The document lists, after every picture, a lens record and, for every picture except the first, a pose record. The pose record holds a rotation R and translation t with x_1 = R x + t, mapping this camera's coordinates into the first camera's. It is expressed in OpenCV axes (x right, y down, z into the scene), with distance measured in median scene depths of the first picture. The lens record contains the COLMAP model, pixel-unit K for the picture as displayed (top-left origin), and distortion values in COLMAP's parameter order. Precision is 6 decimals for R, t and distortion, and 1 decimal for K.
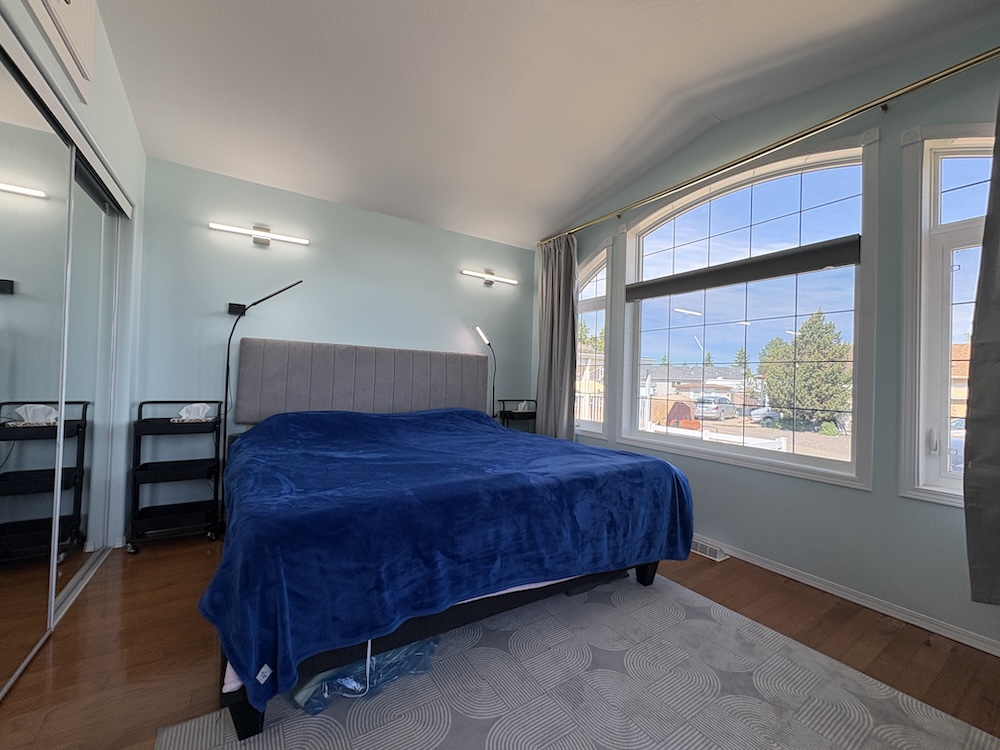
lens RADIAL K [[399.4, 0, 500.0], [0, 399.4, 375.0], [0, 0, 1]] dist [-0.001193, -0.000690]
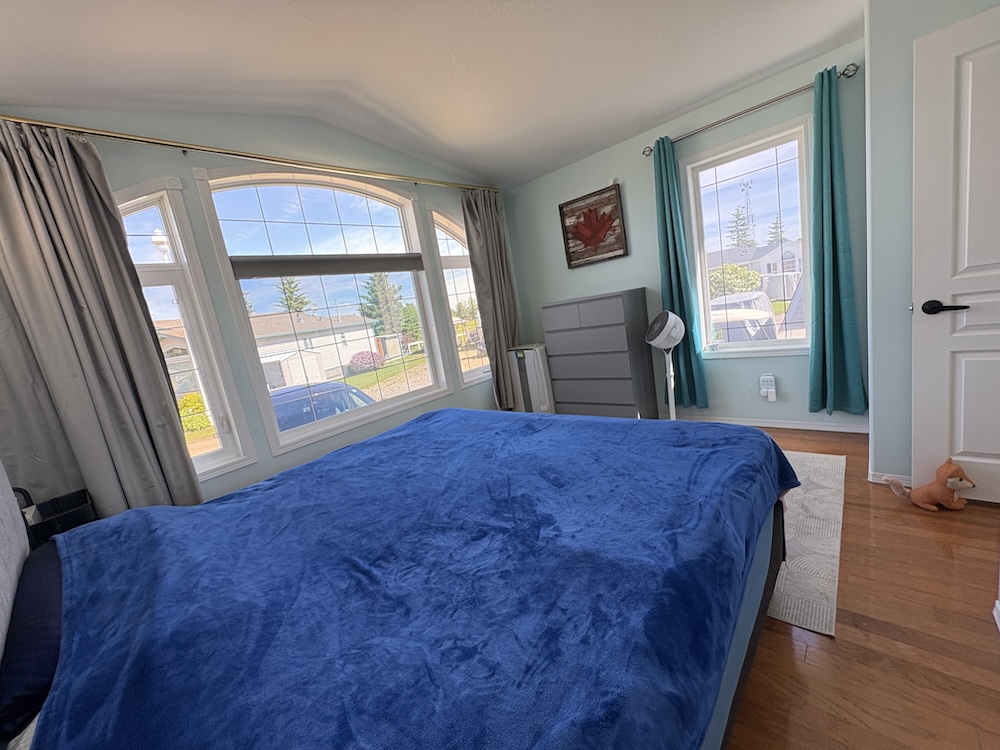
lens RADIAL K [[399.4, 0, 500.0], [0, 399.4, 375.0], [0, 0, 1]] dist [-0.001193, -0.000690]
pose [[-0.251552, -0.069692, 0.965331, -0.602218], [0.216573, 0.968059, 0.126324, 0.012809], [-0.943301, 0.240842, -0.228424, 0.783645]]
